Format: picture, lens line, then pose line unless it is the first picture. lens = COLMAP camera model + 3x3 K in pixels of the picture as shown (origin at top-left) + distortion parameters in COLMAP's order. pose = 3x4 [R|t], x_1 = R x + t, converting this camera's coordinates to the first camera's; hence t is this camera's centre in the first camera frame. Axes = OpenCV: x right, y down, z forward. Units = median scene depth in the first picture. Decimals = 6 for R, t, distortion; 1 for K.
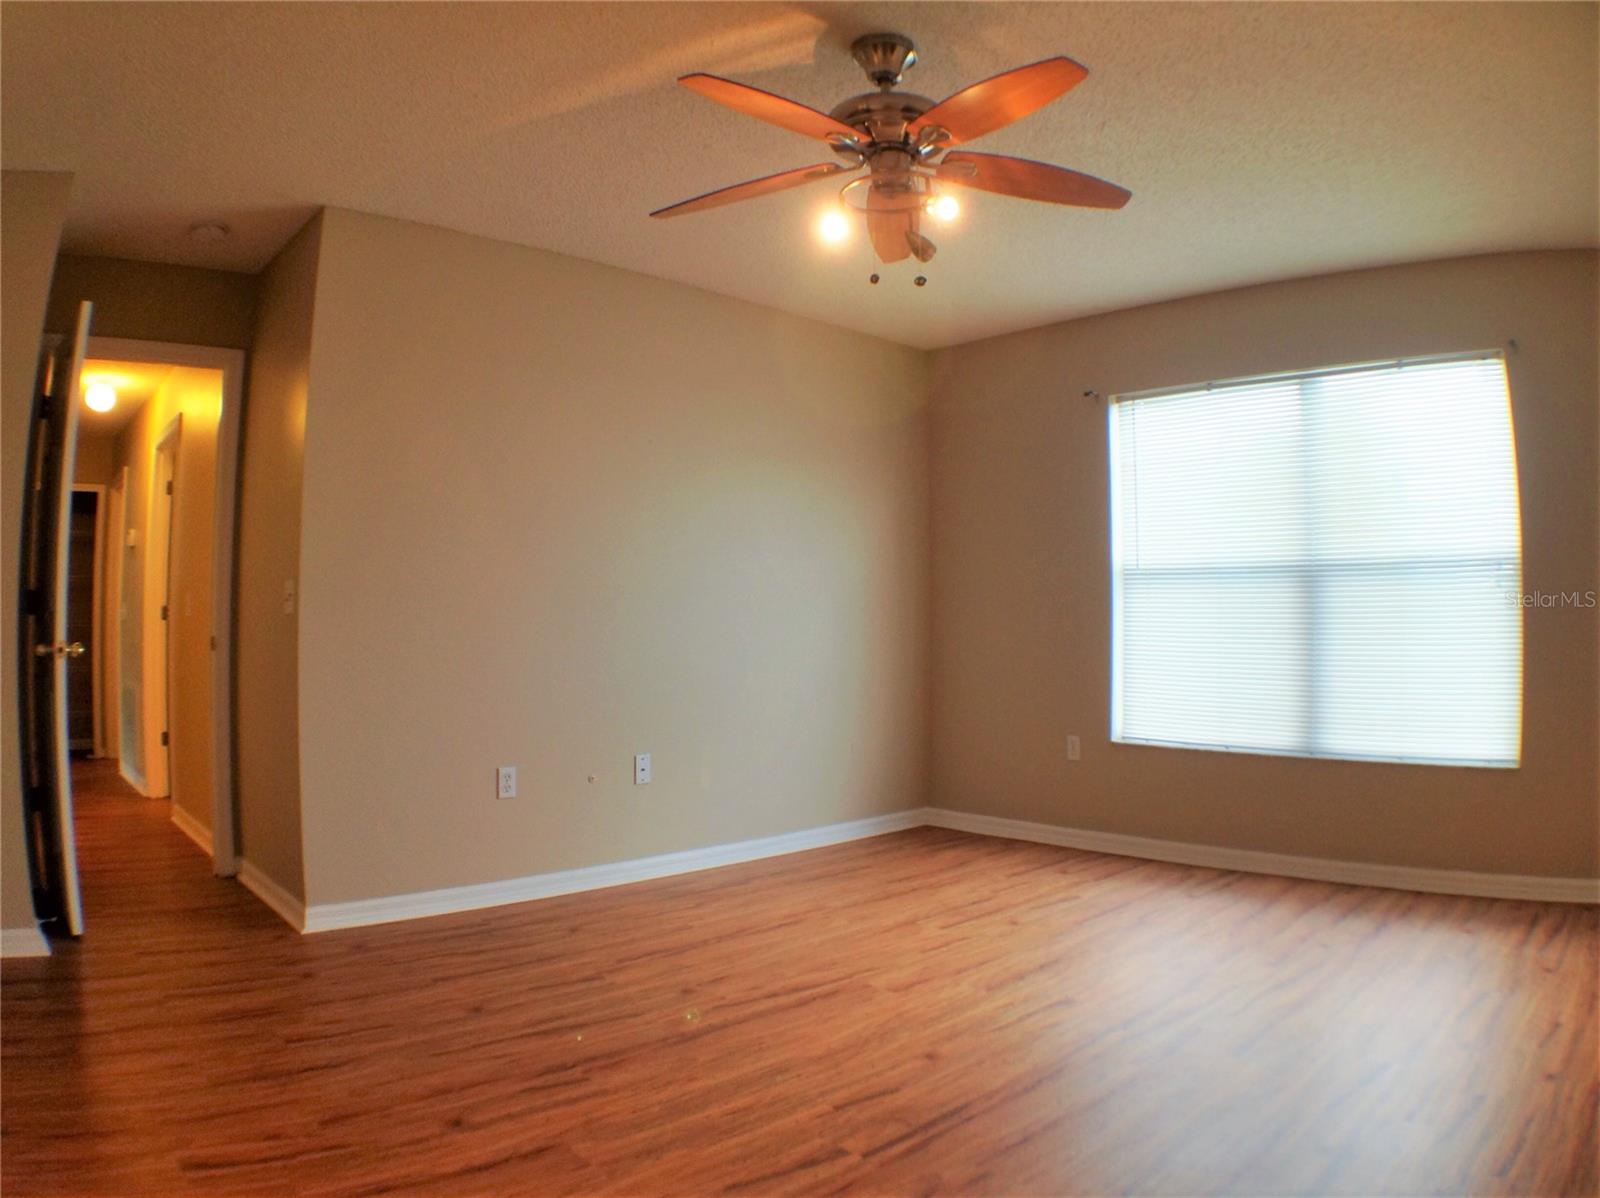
lens RADIAL K [[1535.9, 0, 800.3], [0, 1535.9, 606.6], [0, 0, 1]] dist [-0.002431, 0.000000]
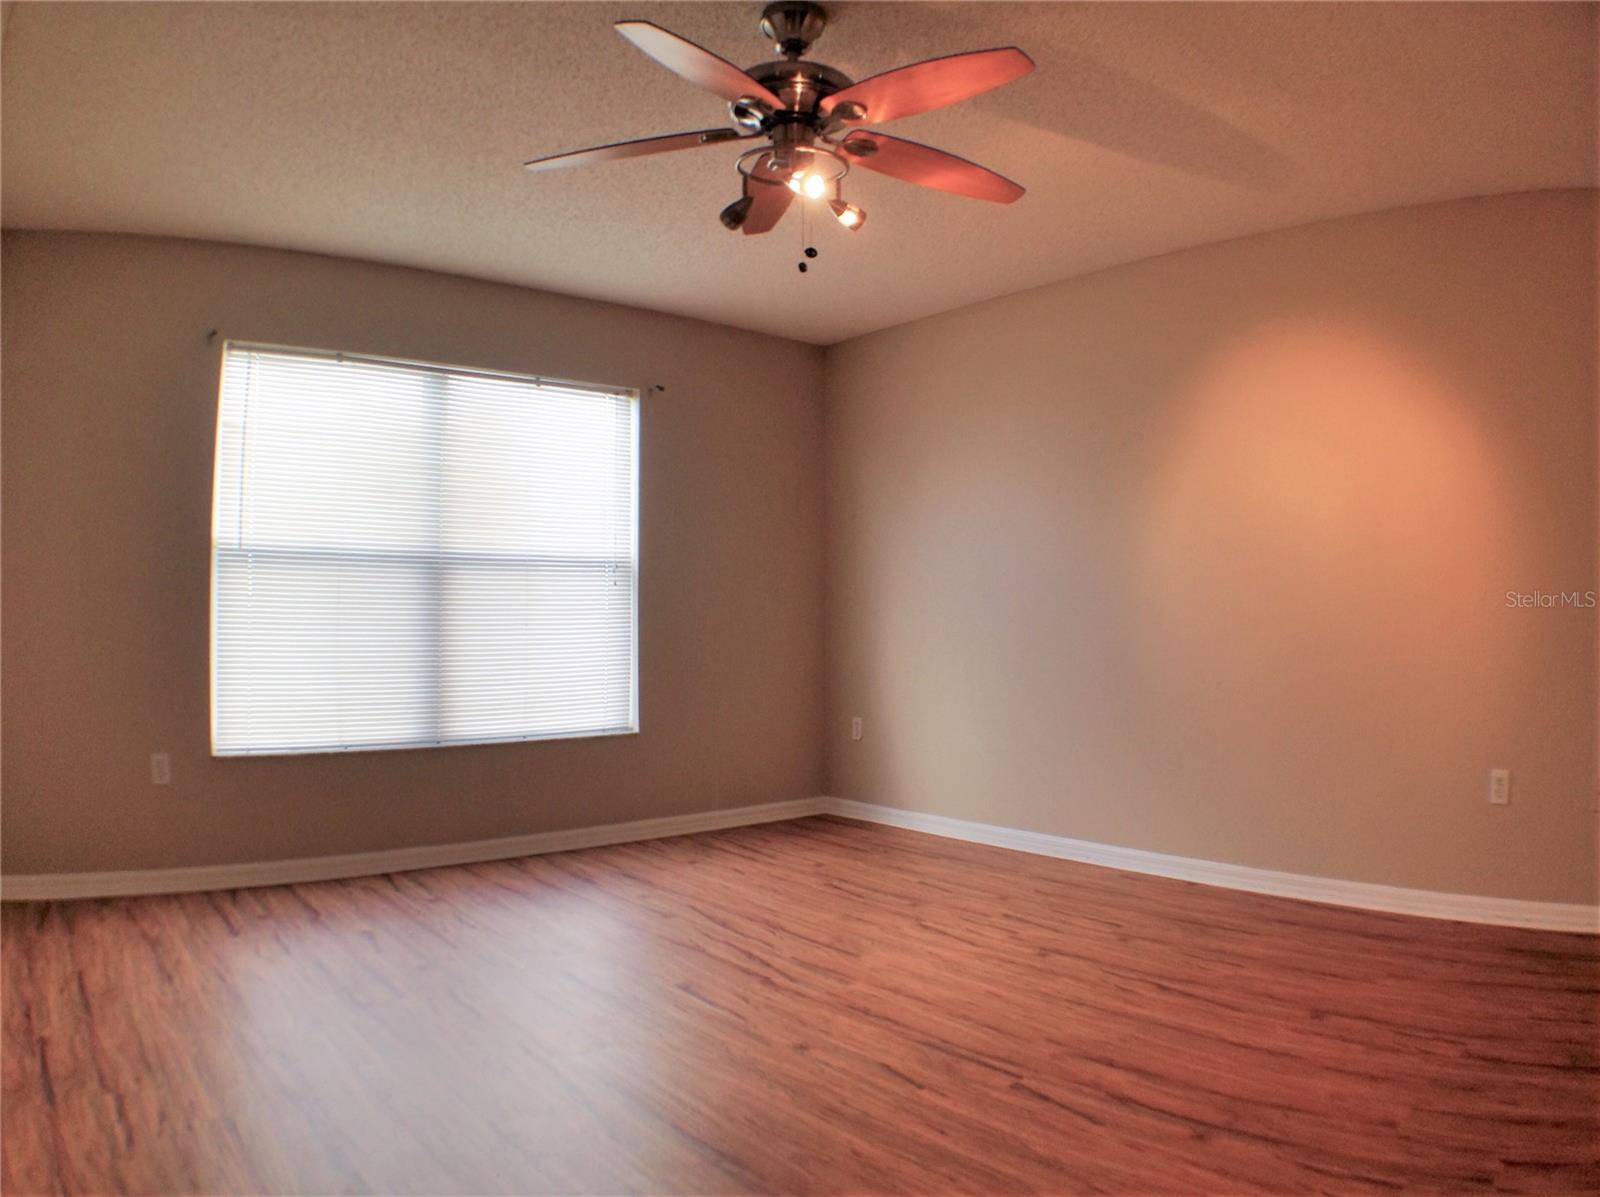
lens RADIAL K [[1535.9, 0, 800.5], [0, 1535.9, 590.2], [0, 0, 1]] dist [-0.002431, 0.000000]
pose [[0.091300, 0.030470, 0.995357, -0.647893], [-0.005464, 0.999532, -0.030096, 0.024187], [-0.995808, -0.002691, 0.091423, 0.662400]]
